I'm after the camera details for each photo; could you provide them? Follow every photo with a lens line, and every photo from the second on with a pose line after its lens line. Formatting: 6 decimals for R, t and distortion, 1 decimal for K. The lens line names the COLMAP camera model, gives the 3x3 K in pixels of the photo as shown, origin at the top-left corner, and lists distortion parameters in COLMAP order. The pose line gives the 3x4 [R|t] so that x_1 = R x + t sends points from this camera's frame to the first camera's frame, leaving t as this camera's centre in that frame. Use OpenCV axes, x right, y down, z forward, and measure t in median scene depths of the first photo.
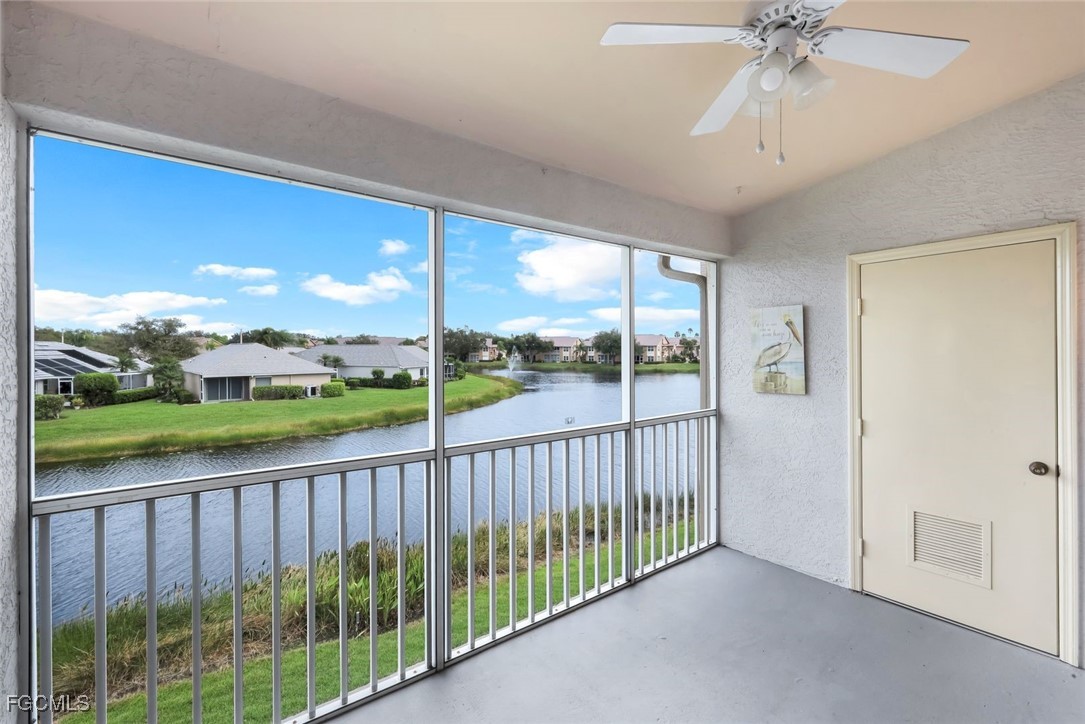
lens RADIAL K [[470.6, 0, 553.1], [0, 470.6, 349.9], [0, 0, 1]] dist [0.000971, -0.000044]
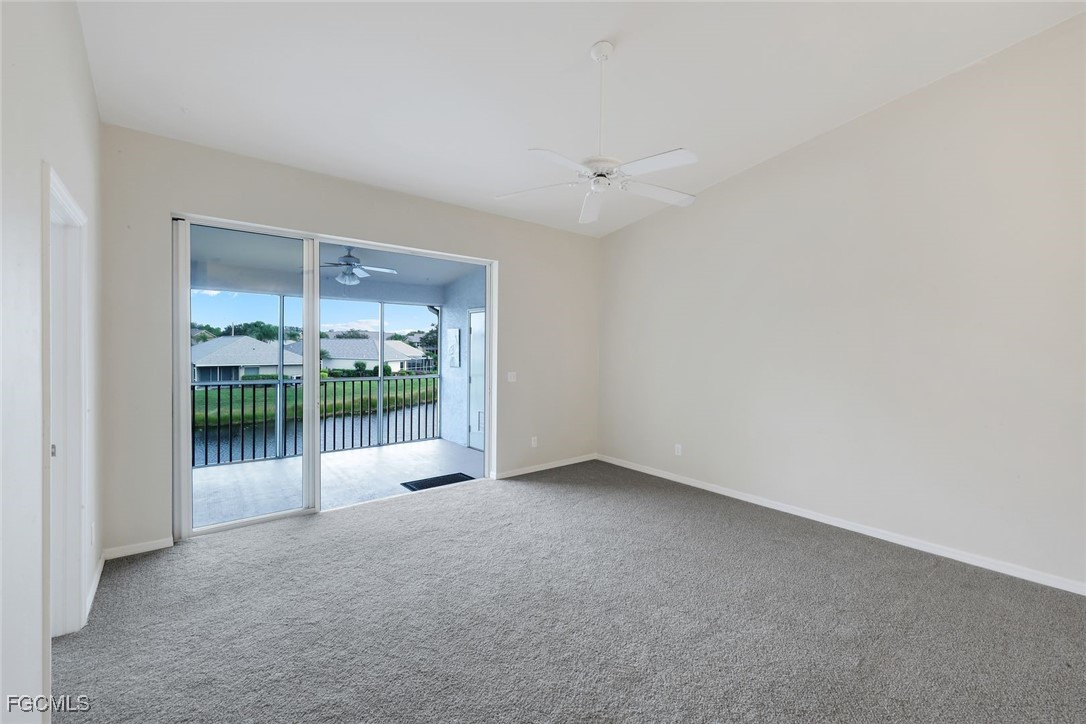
lens RADIAL K [[455.9, 0, 559.3], [0, 455.9, 353.8], [0, 0, 1]] dist [0.005346, -0.000842]
pose [[0.999383, 0.015170, 0.031663, 0.075620], [-0.015661, 0.999760, 0.015295, -0.000949], [-0.031423, -0.015782, 0.999382, -0.100645]]
